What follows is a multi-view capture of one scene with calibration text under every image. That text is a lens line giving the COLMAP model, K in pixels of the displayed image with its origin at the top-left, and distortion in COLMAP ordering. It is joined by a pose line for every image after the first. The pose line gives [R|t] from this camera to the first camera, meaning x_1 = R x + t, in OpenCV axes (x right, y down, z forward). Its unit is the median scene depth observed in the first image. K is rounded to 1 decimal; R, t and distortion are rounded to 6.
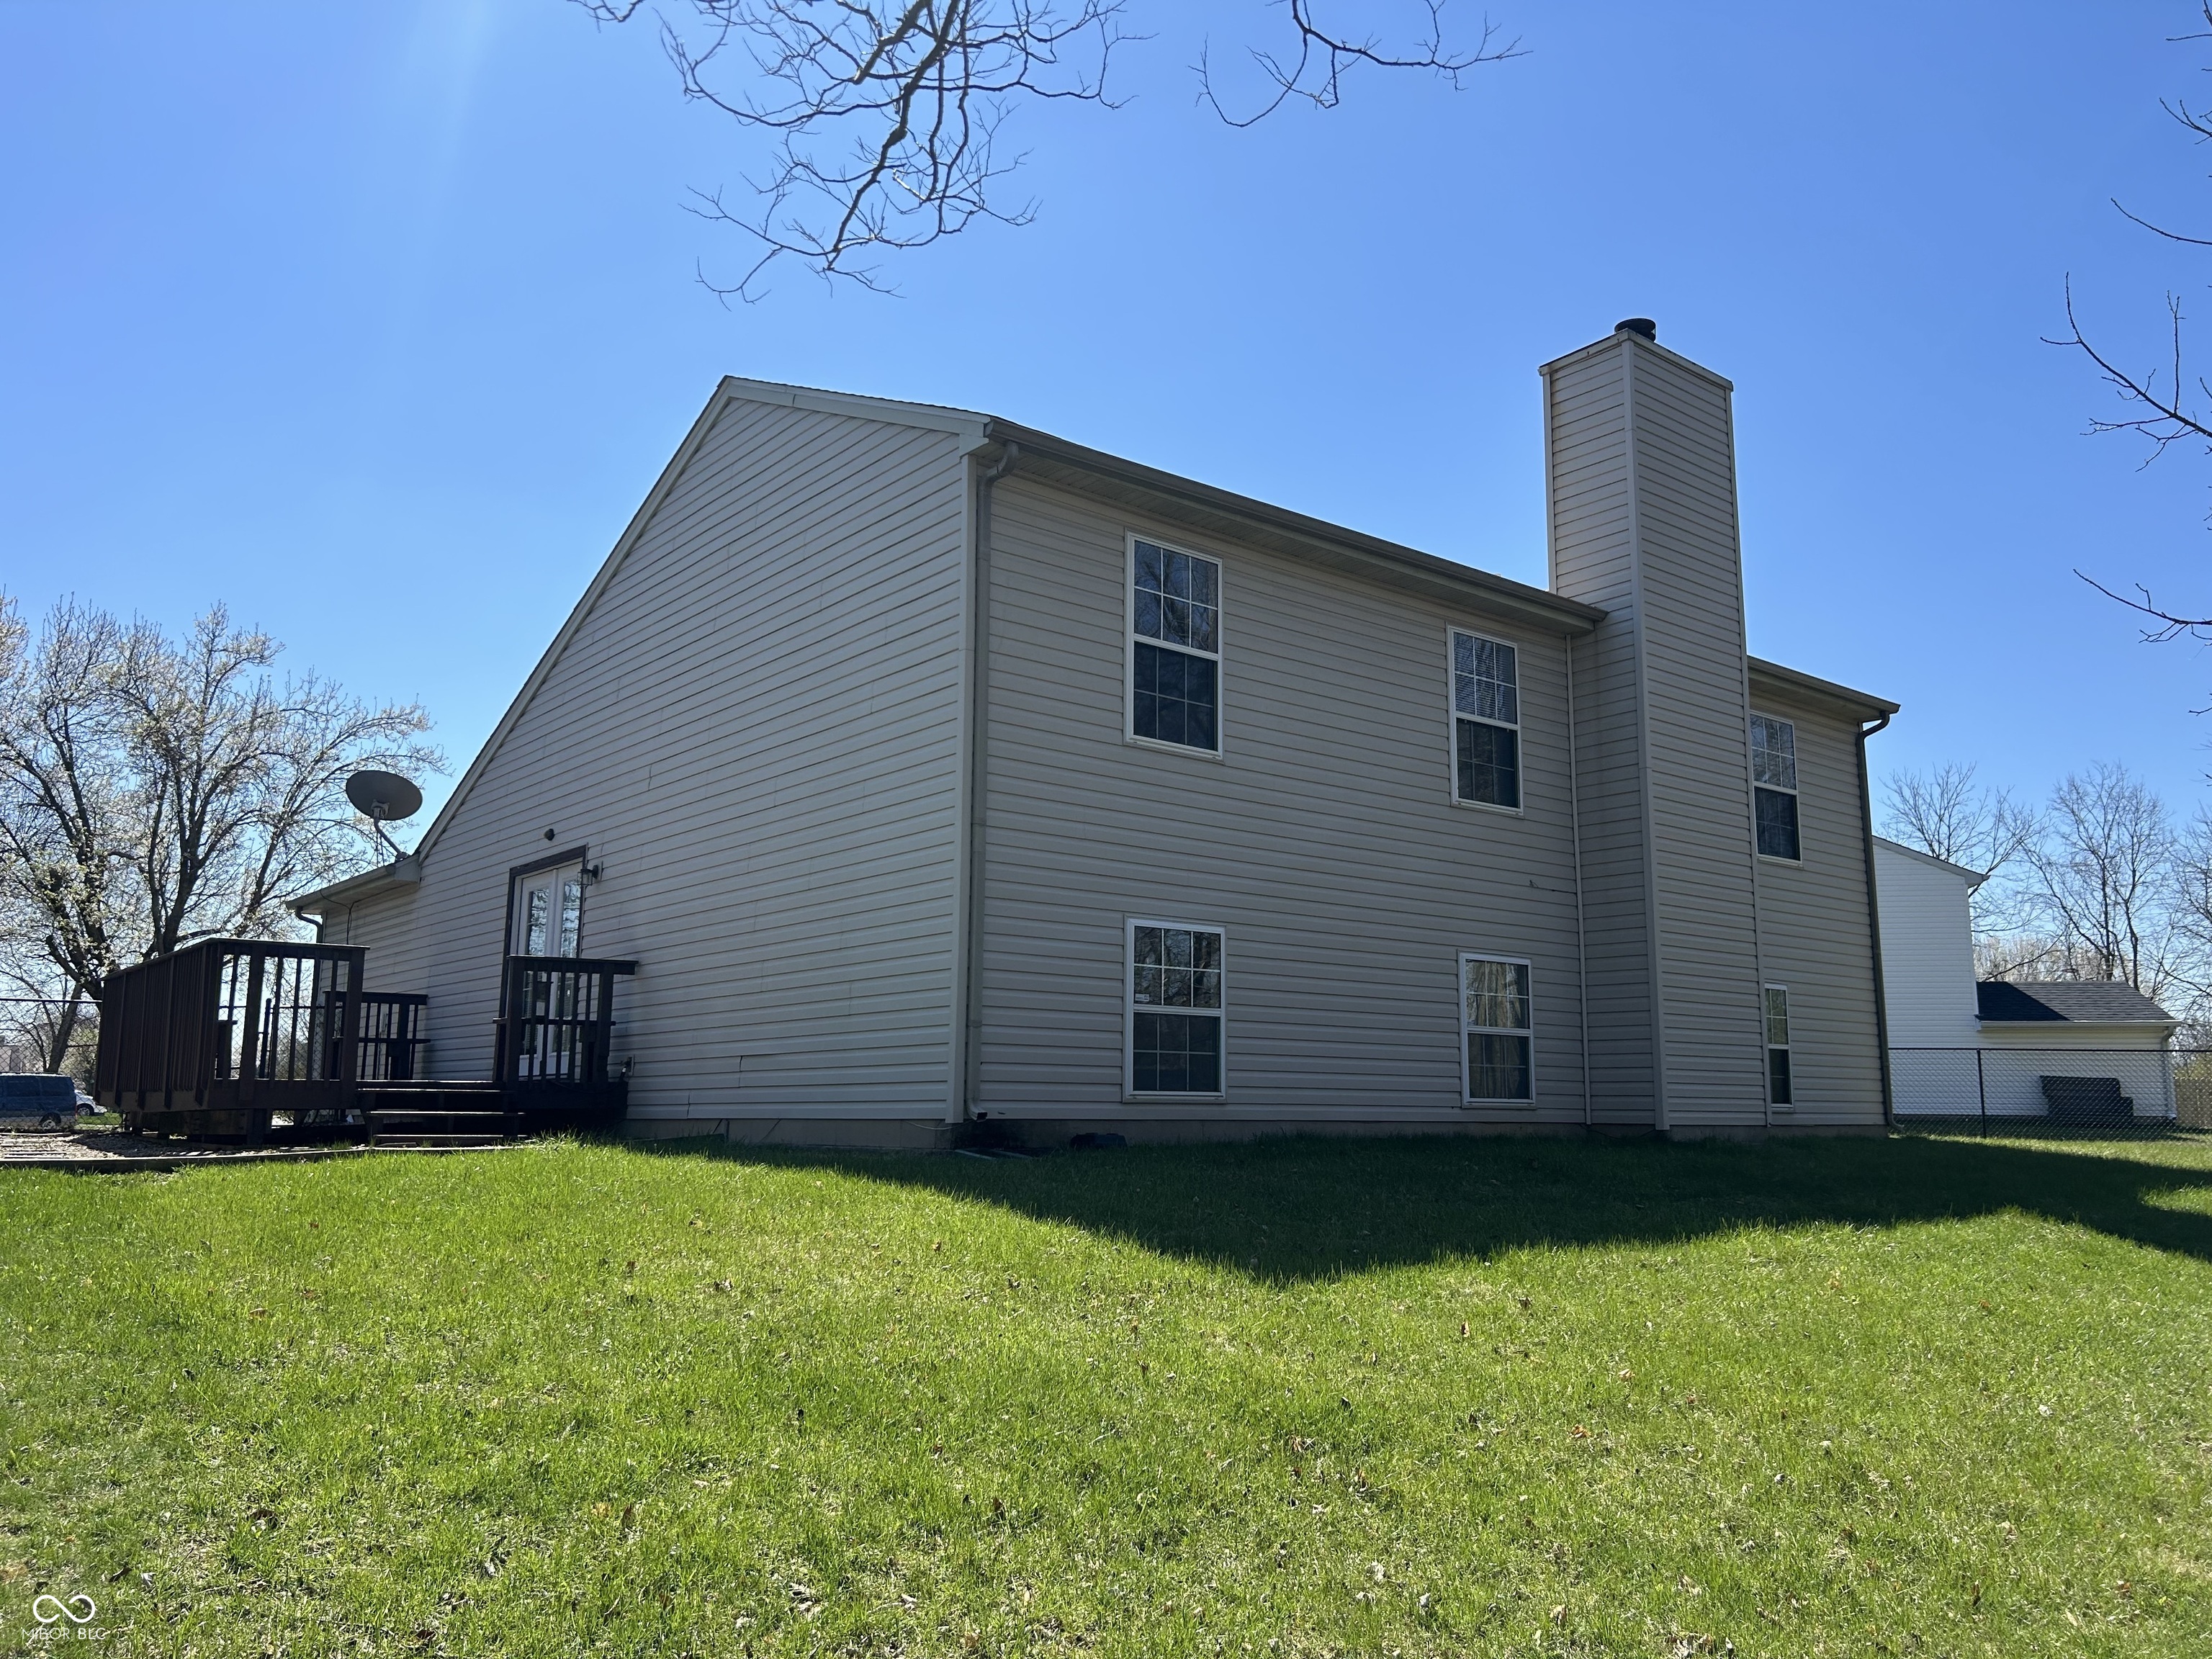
lens RADIAL K [[1708.8, 0, 1176.5], [0, 1708.8, 781.4], [0, 0, 1]] dist [0.007472, -0.005454]
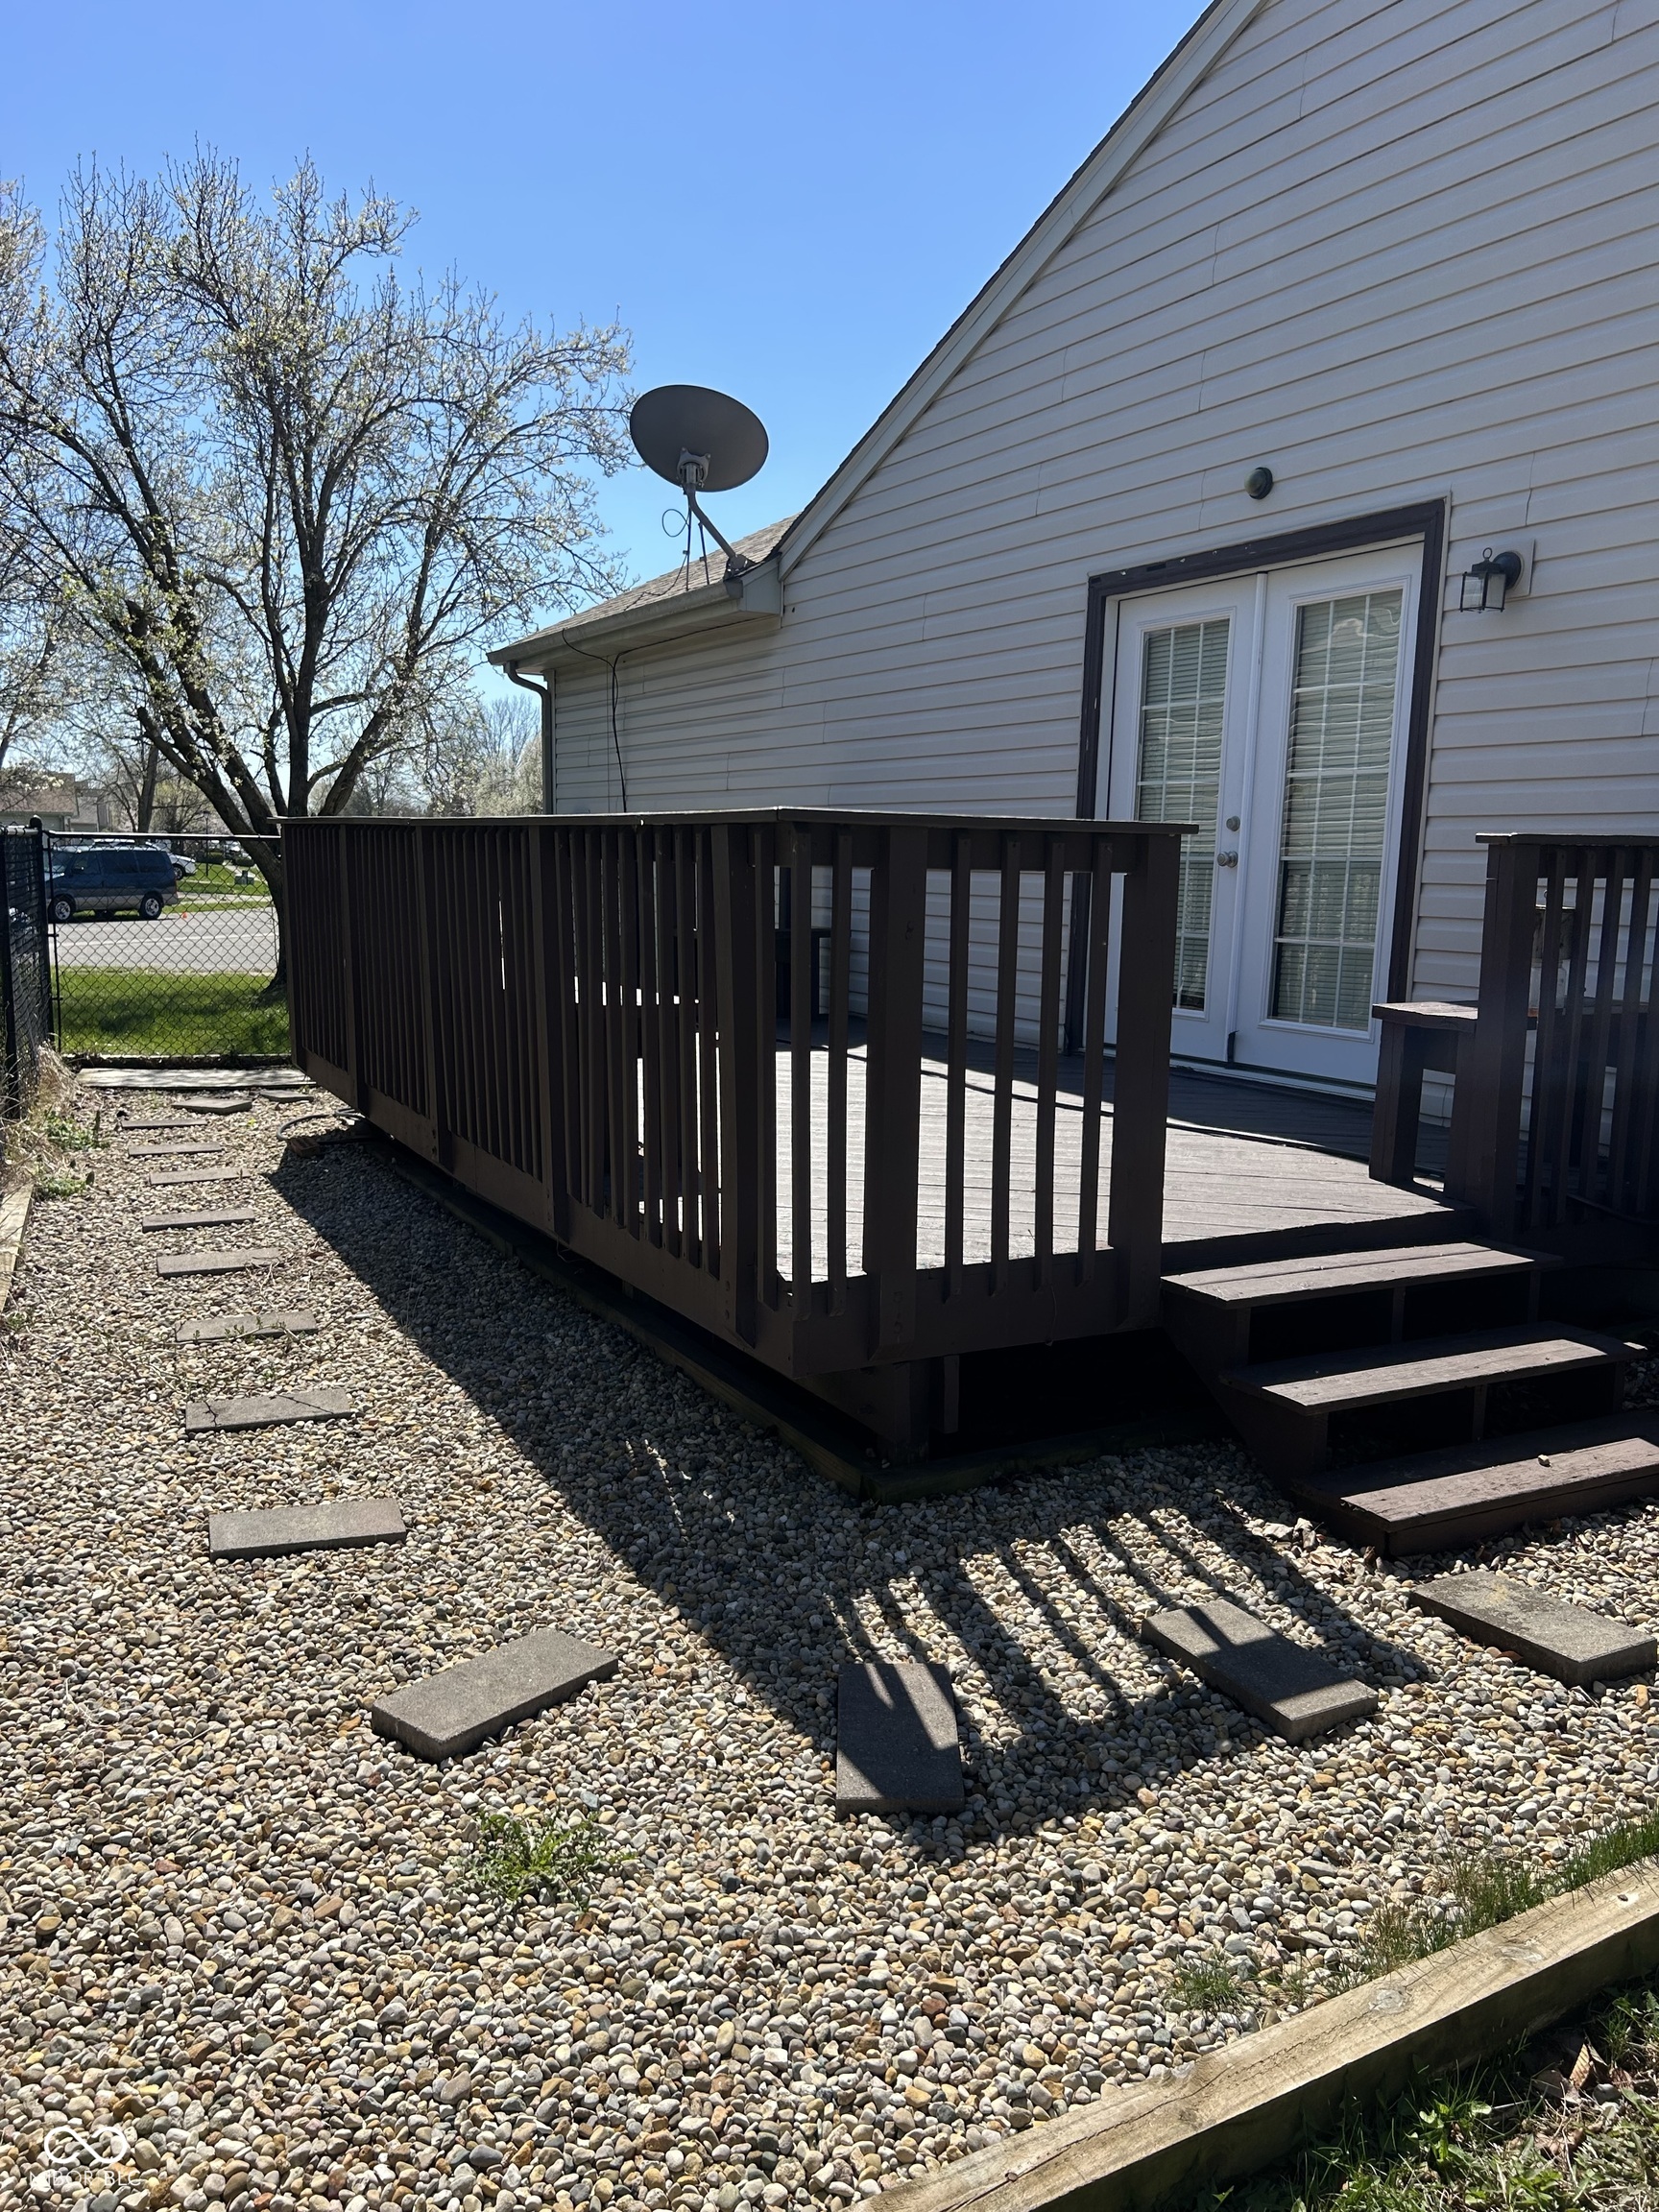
lens RADIAL K [[1708.8, 0, 829.5], [0, 1708.8, 1106.0], [0, 0, 1]] dist [0.007472, -0.005454]
pose [[0.980978, 0.047244, -0.188282, -0.273653], [0.016910, 0.945448, 0.325334, 0.026420], [0.193381, -0.322329, 0.926665, 0.401727]]
